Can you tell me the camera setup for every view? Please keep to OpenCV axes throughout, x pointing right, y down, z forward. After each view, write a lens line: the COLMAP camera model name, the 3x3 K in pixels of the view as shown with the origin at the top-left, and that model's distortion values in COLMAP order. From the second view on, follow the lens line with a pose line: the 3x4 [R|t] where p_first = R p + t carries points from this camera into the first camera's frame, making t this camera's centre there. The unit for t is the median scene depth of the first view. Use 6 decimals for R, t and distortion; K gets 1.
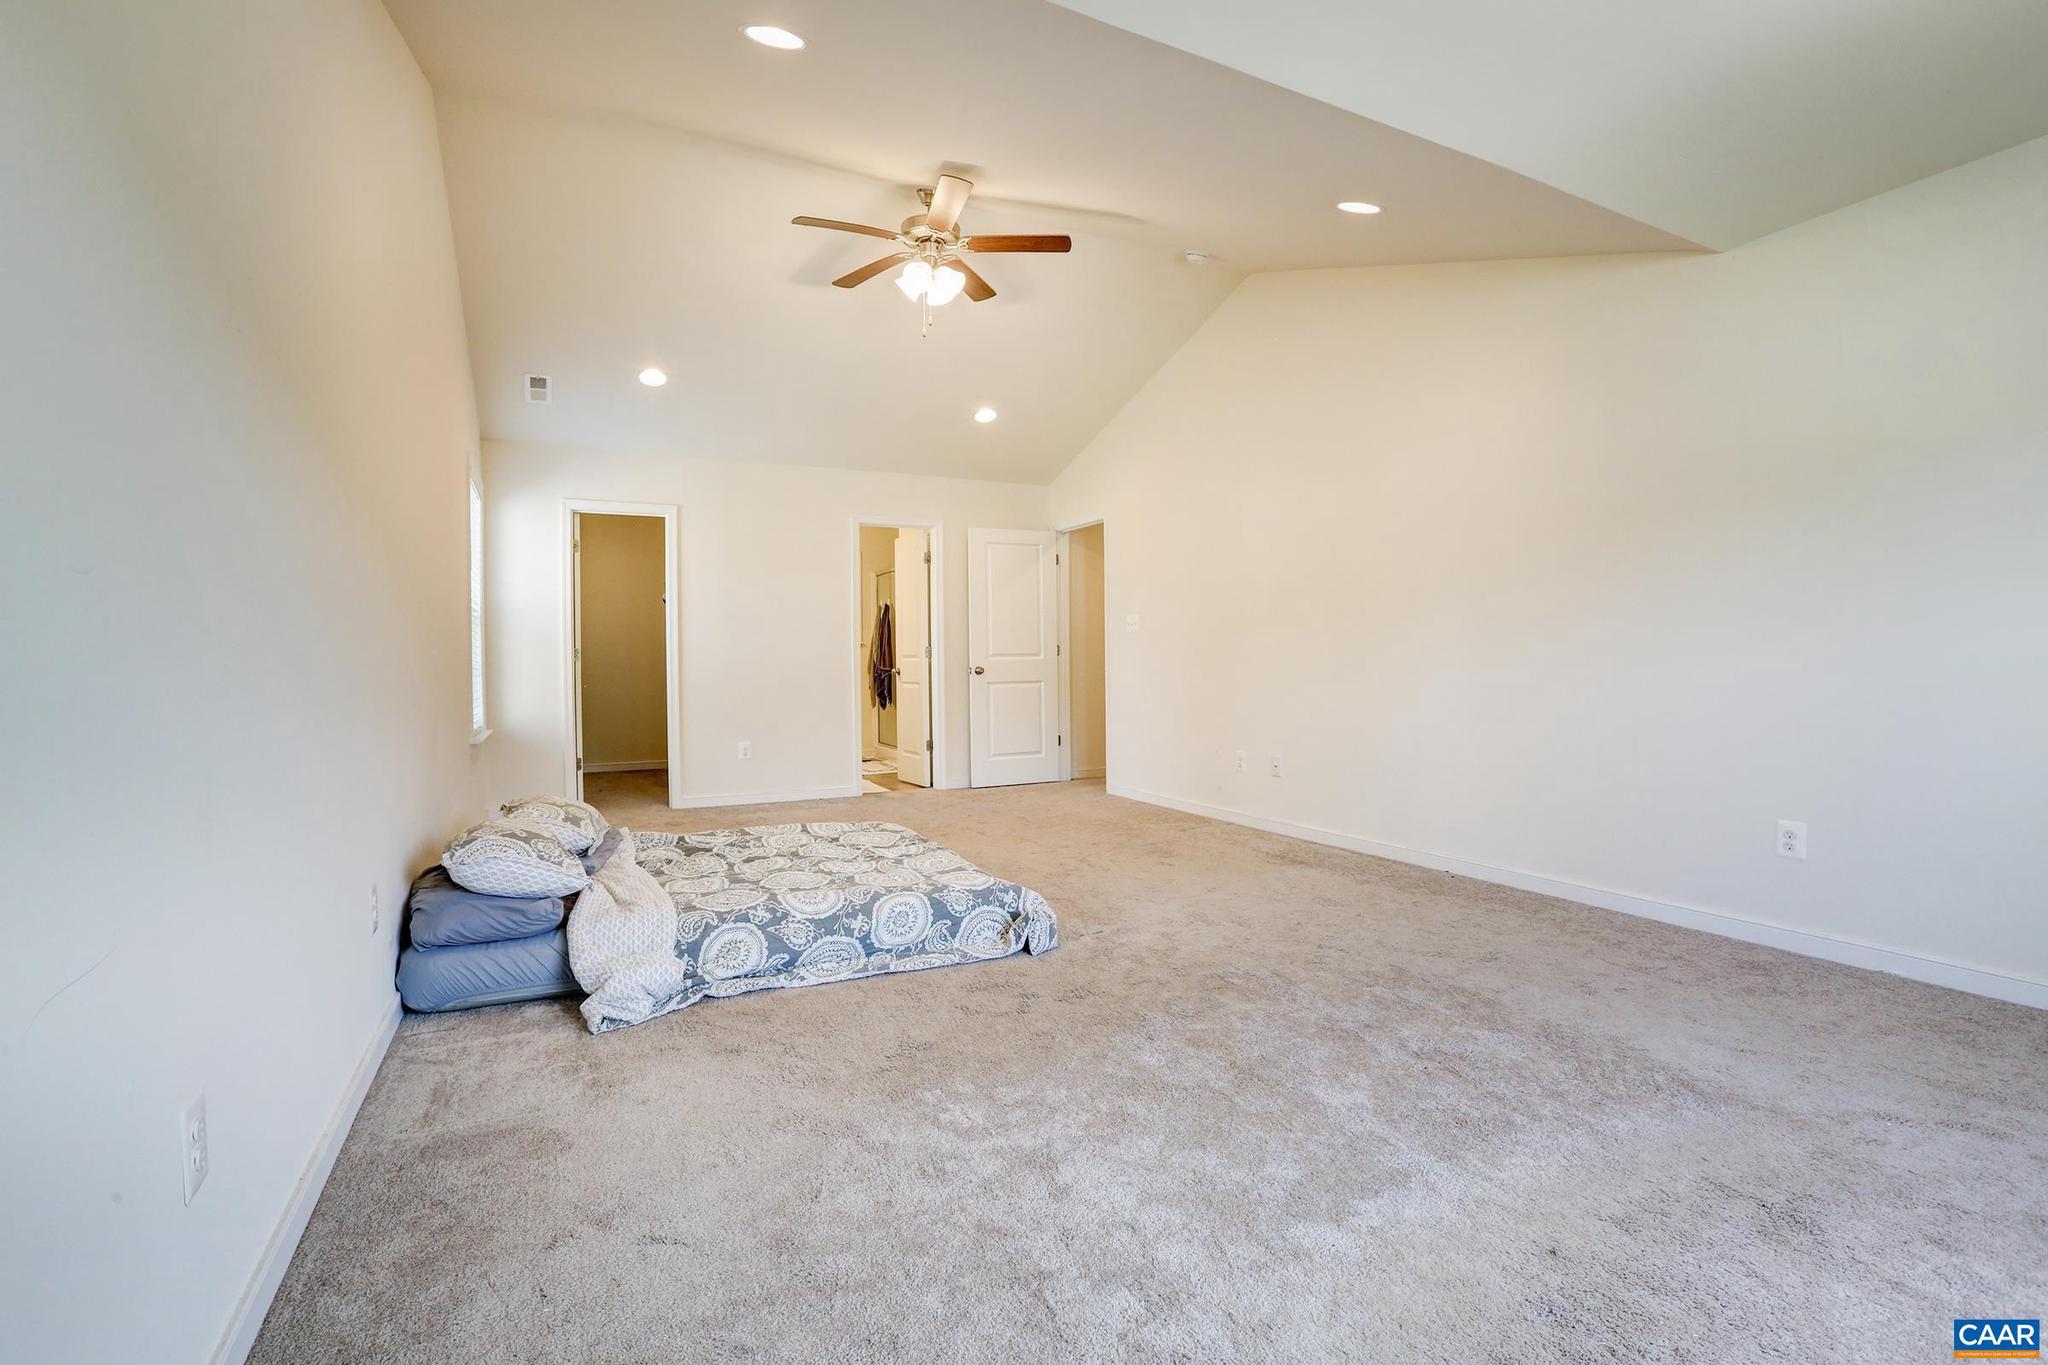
lens RADIAL K [[961.0, 0, 1019.2], [0, 961.0, 667.5], [0, 0, 1]] dist [-0.020067, 0.011484]
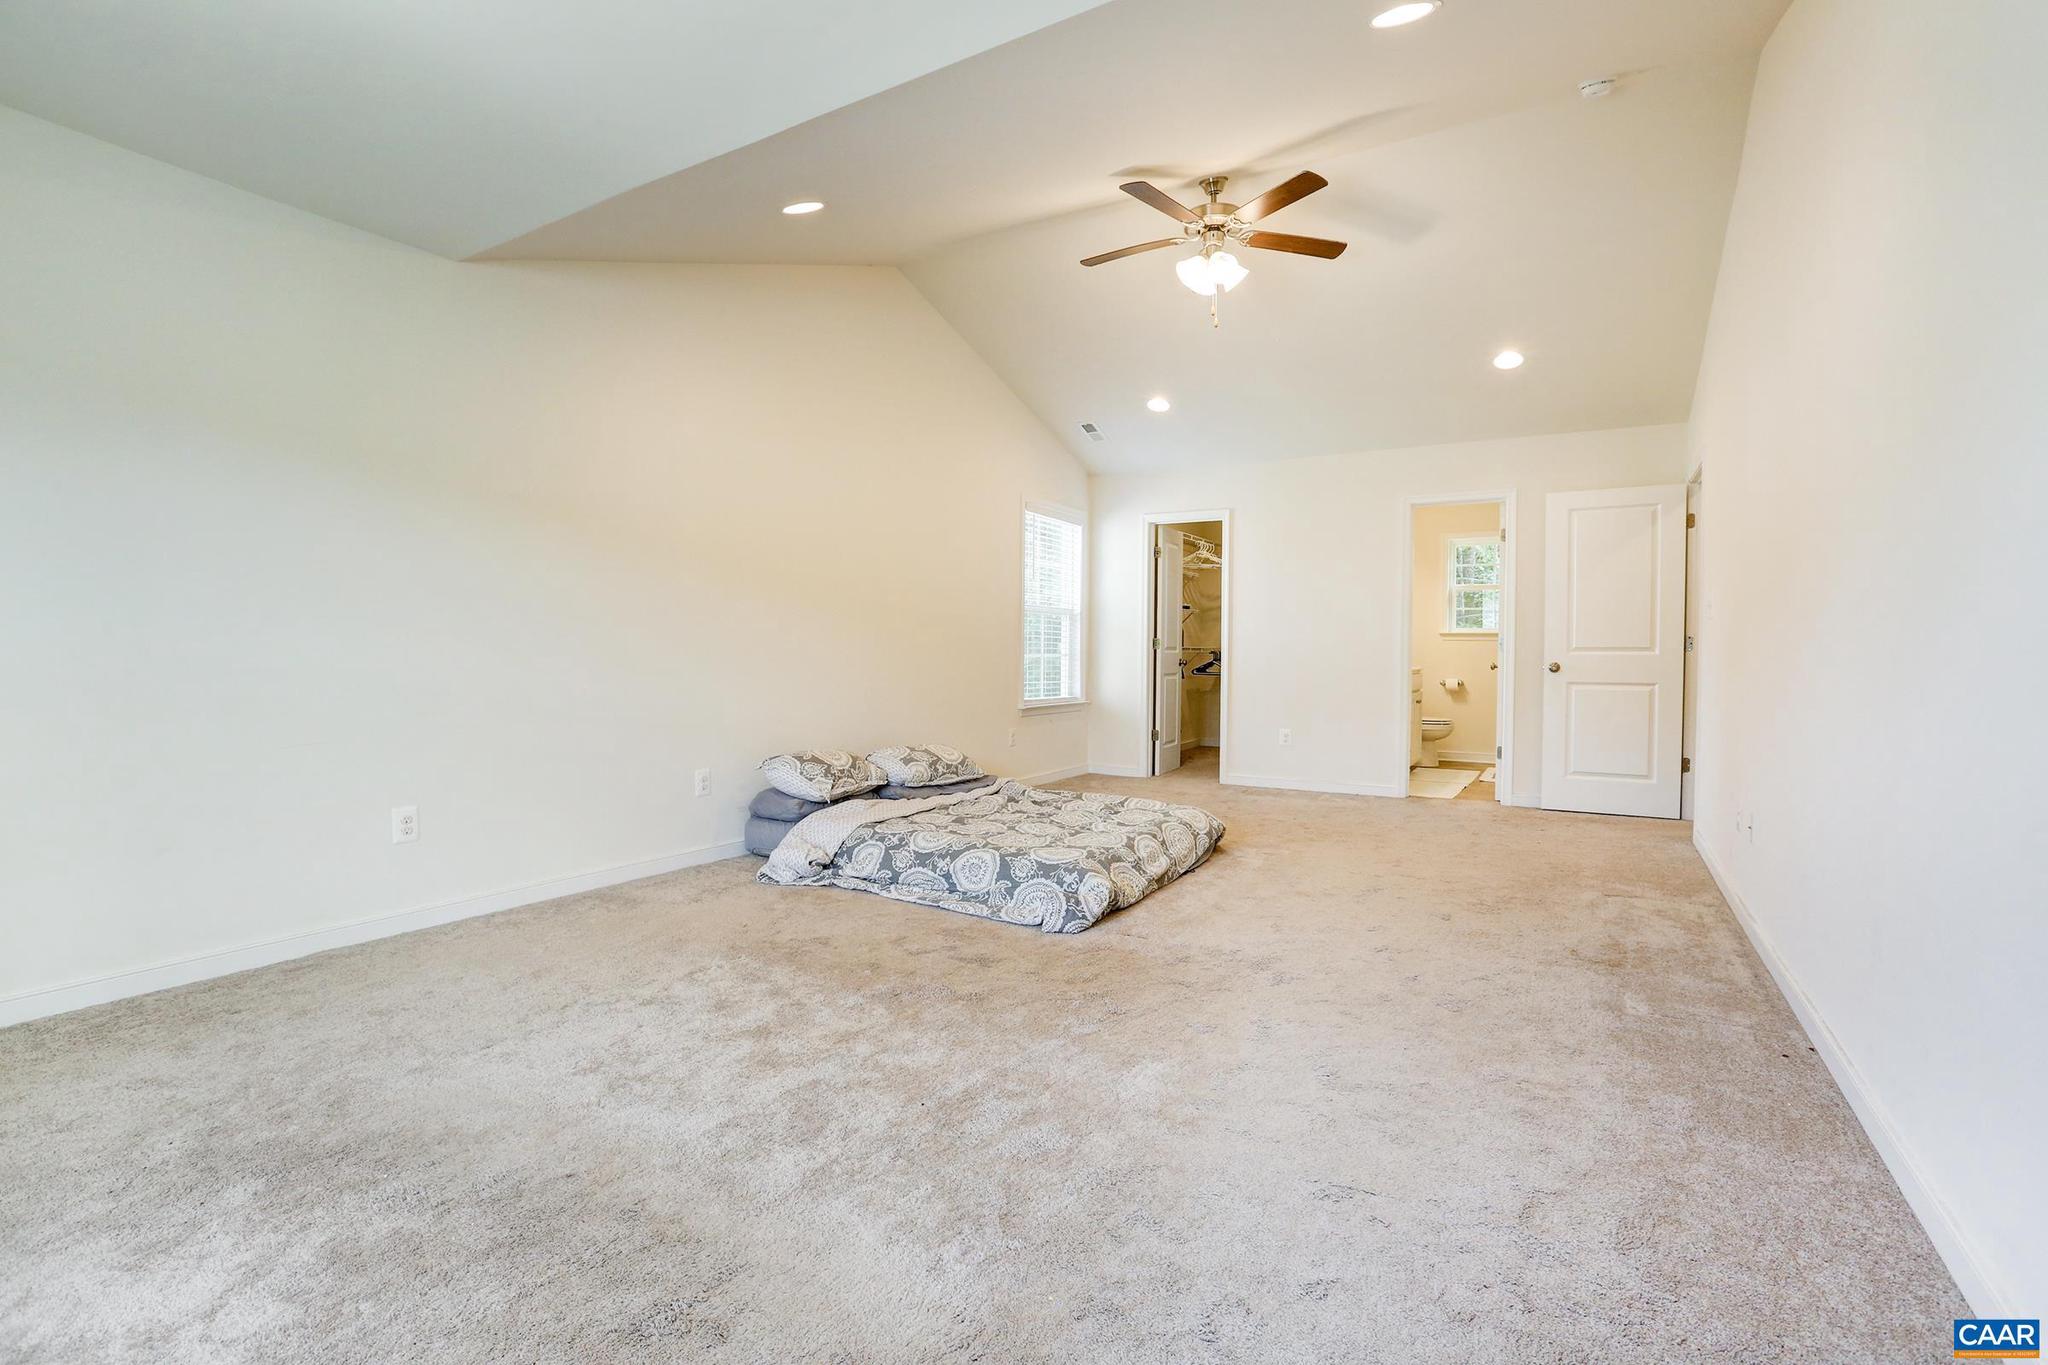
lens RADIAL K [[961.0, 0, 1008.5], [0, 961.0, 668.1], [0, 0, 1]] dist [-0.020067, 0.011484]
pose [[0.527147, 0.030789, -0.849216, 0.519420], [-0.020676, 0.999512, 0.023404, -0.008247], [0.849522, 0.005222, 0.527527, 0.238394]]
